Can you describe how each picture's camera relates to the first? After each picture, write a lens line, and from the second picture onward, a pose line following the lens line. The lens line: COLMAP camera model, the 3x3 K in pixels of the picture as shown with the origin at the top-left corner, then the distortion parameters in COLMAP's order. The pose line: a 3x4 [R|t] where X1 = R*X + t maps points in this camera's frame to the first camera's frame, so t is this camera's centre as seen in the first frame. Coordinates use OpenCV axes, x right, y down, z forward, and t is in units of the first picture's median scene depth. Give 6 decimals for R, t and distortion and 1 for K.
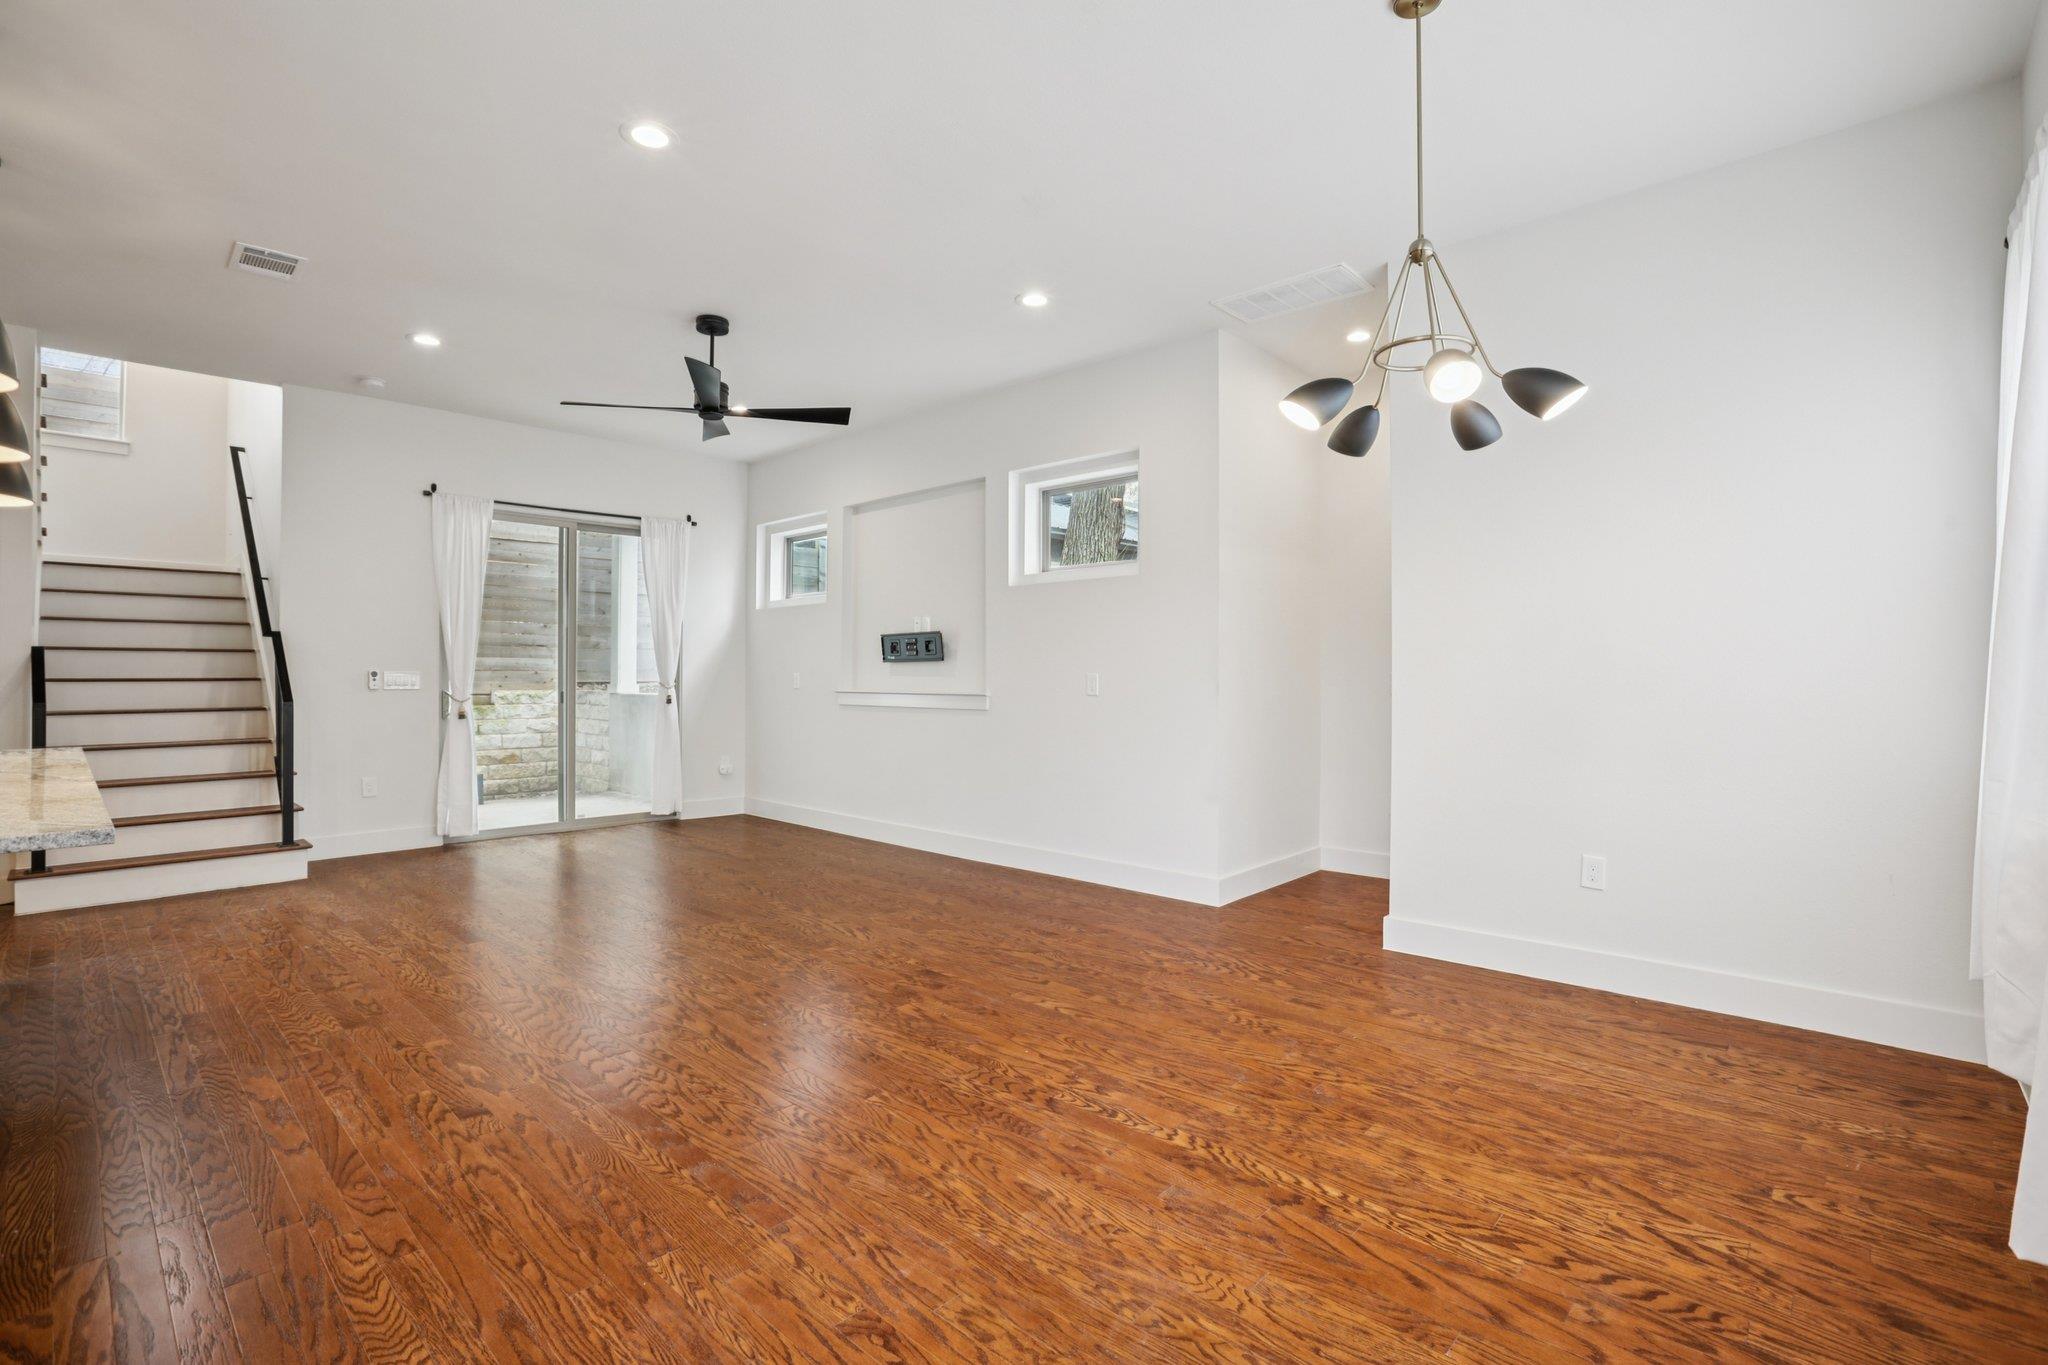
lens RADIAL K [[932.8, 0, 1049.7], [0, 932.8, 680.0], [0, 0, 1]] dist [-0.049325, 0.013719]
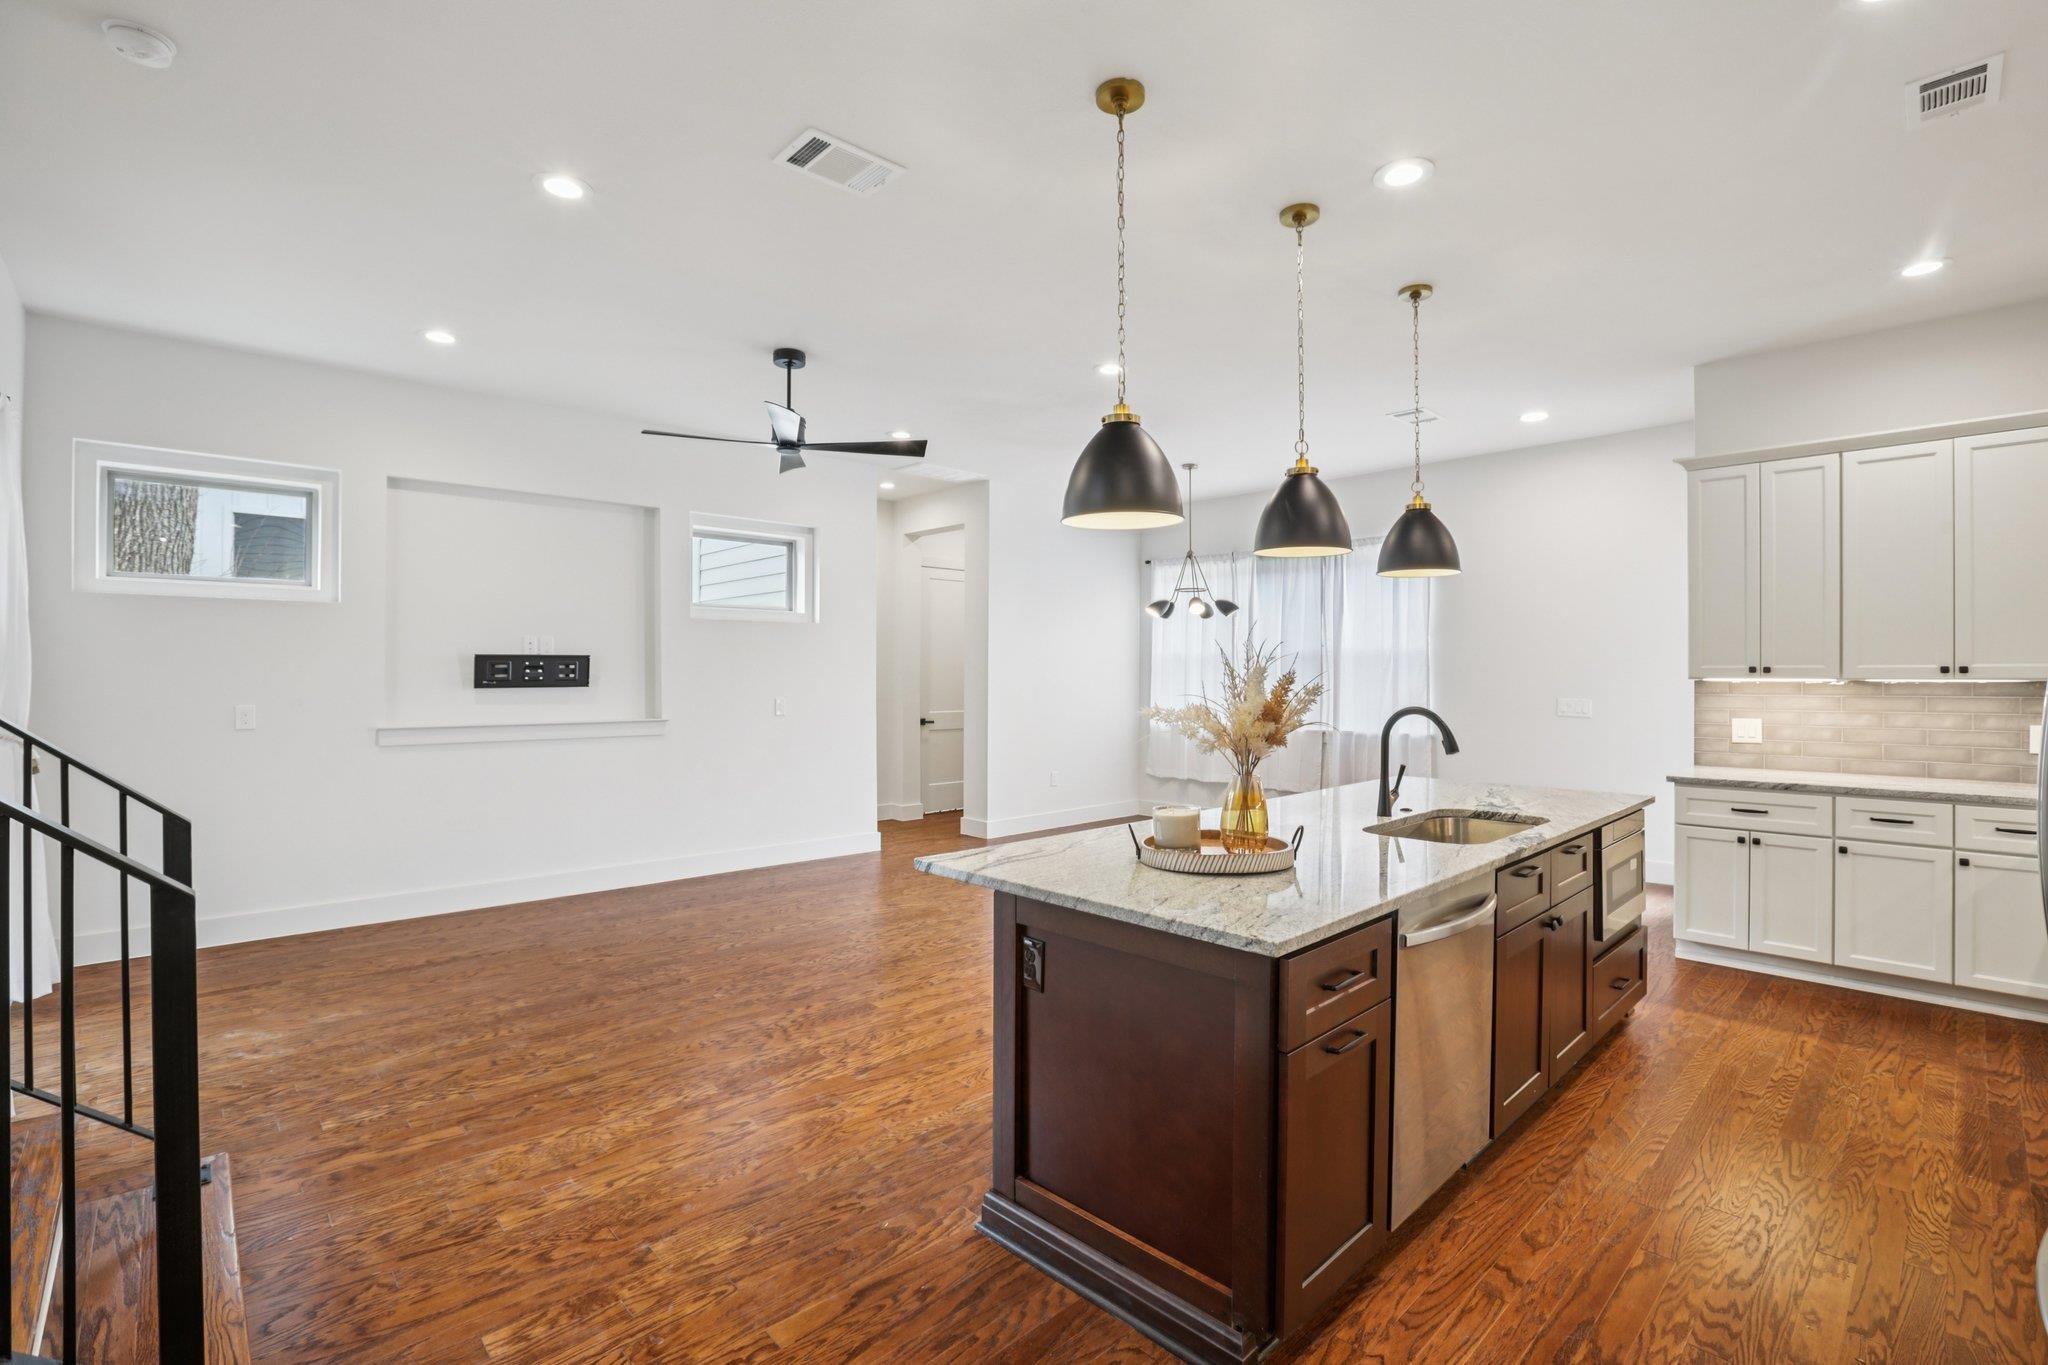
lens RADIAL K [[932.8, 0, 1032.7], [0, 932.8, 675.8], [0, 0, 1]] dist [-0.049325, 0.013719]
pose [[0.076564, -0.001790, 0.997063, -2.223888], [-0.001551, 0.999997, 0.001915, -0.076391], [-0.997063, -0.001693, 0.076561, 1.079568]]
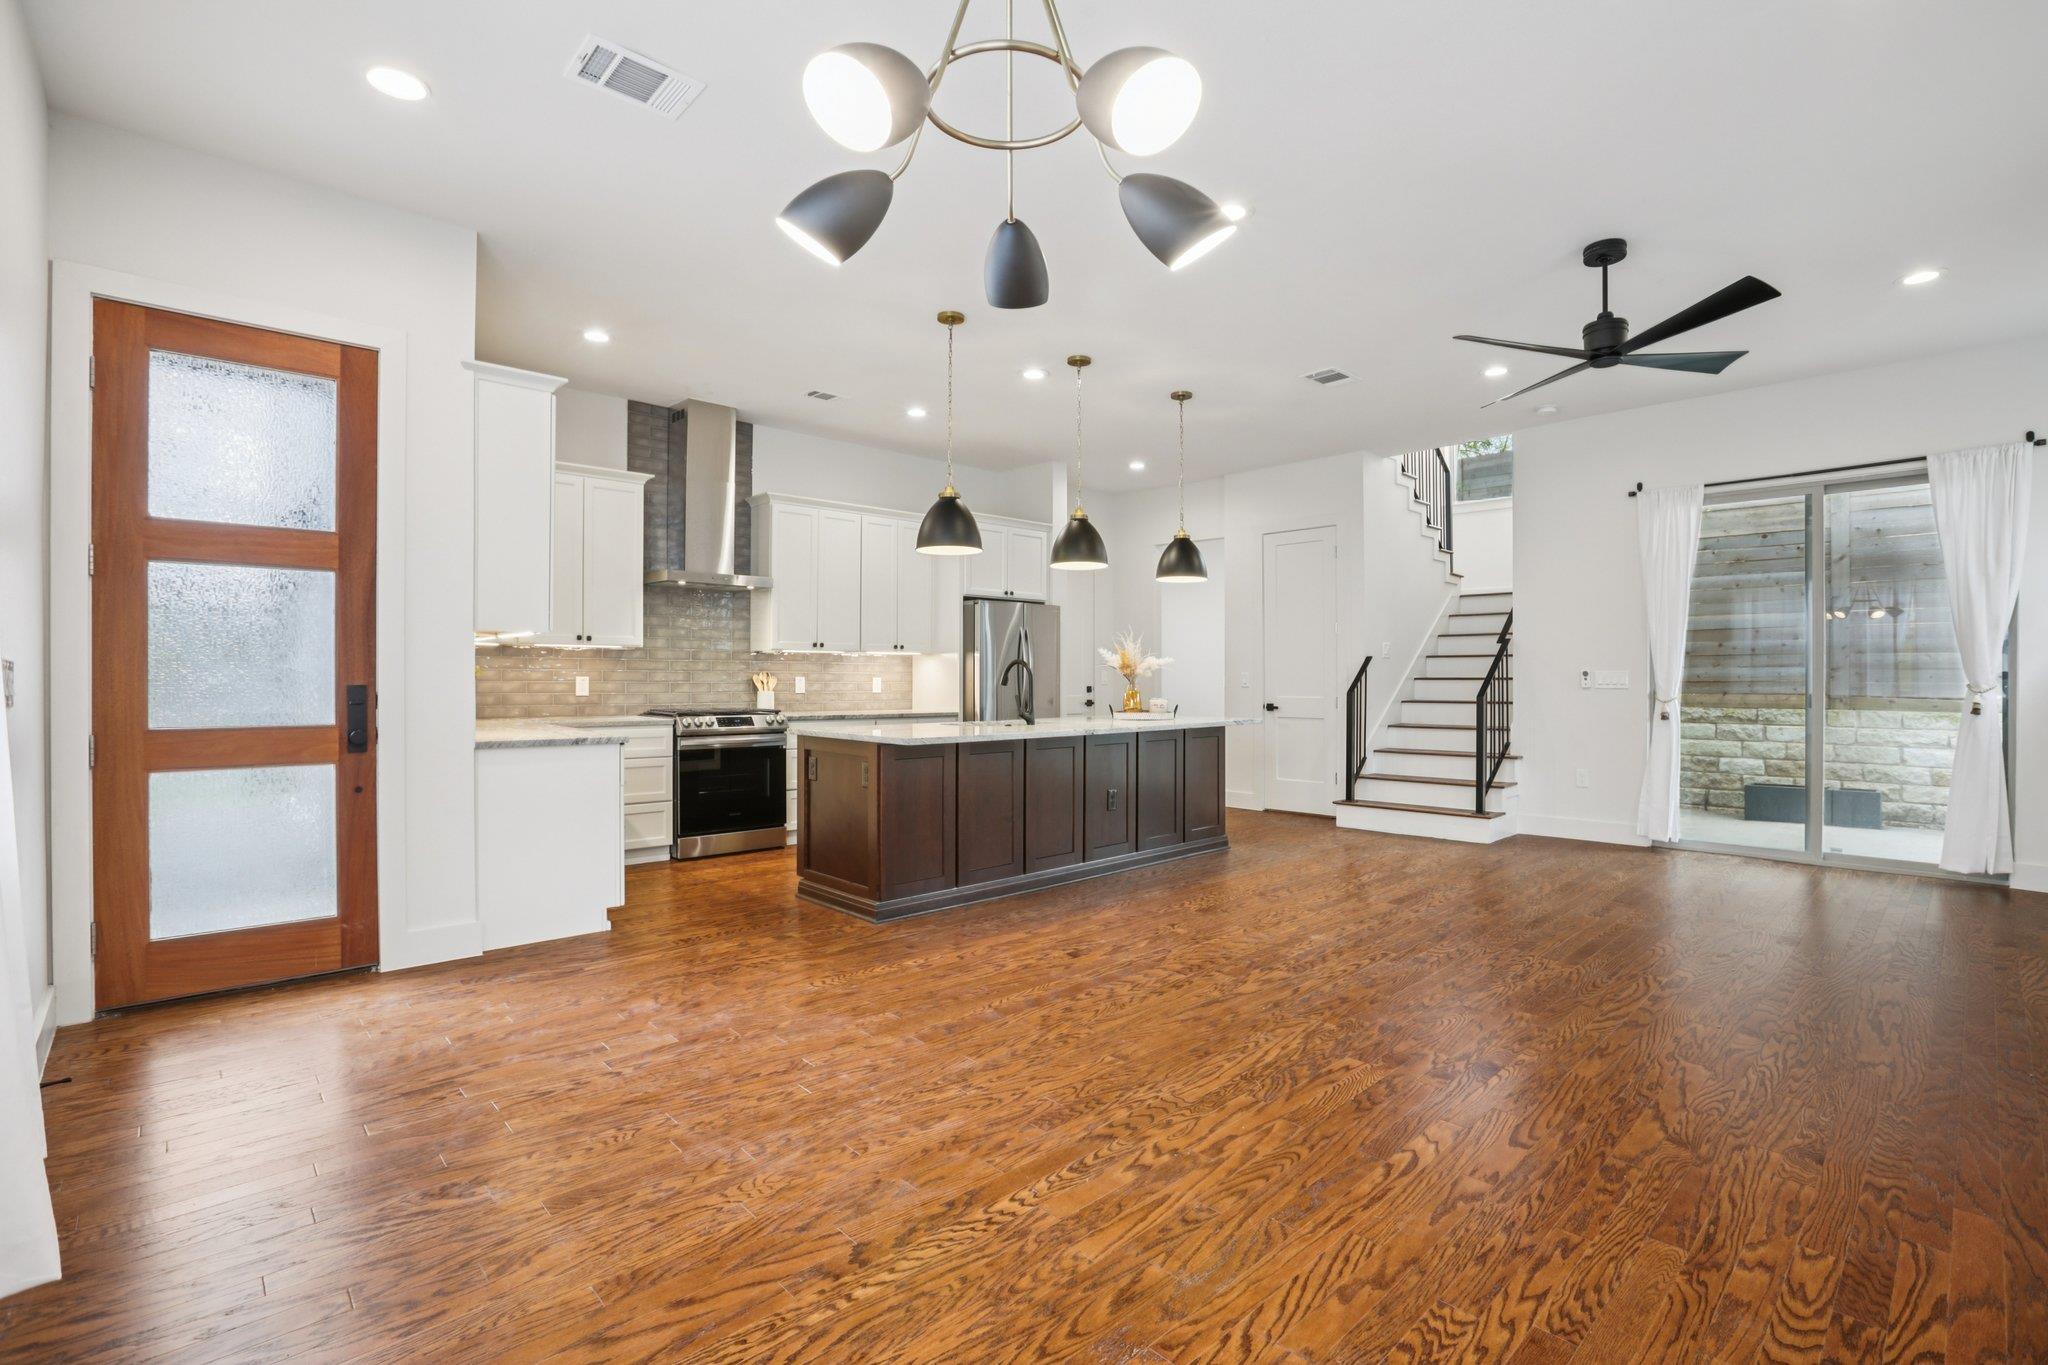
lens RADIAL K [[932.8, 0, 1027.0], [0, 932.8, 686.9], [0, 0, 1]] dist [-0.049325, 0.013719]
pose [[-0.081382, 0.008208, -0.996649, 0.822845], [-0.000809, 0.999965, 0.008301, 0.001785], [0.996683, 0.001482, -0.081372, 0.893043]]
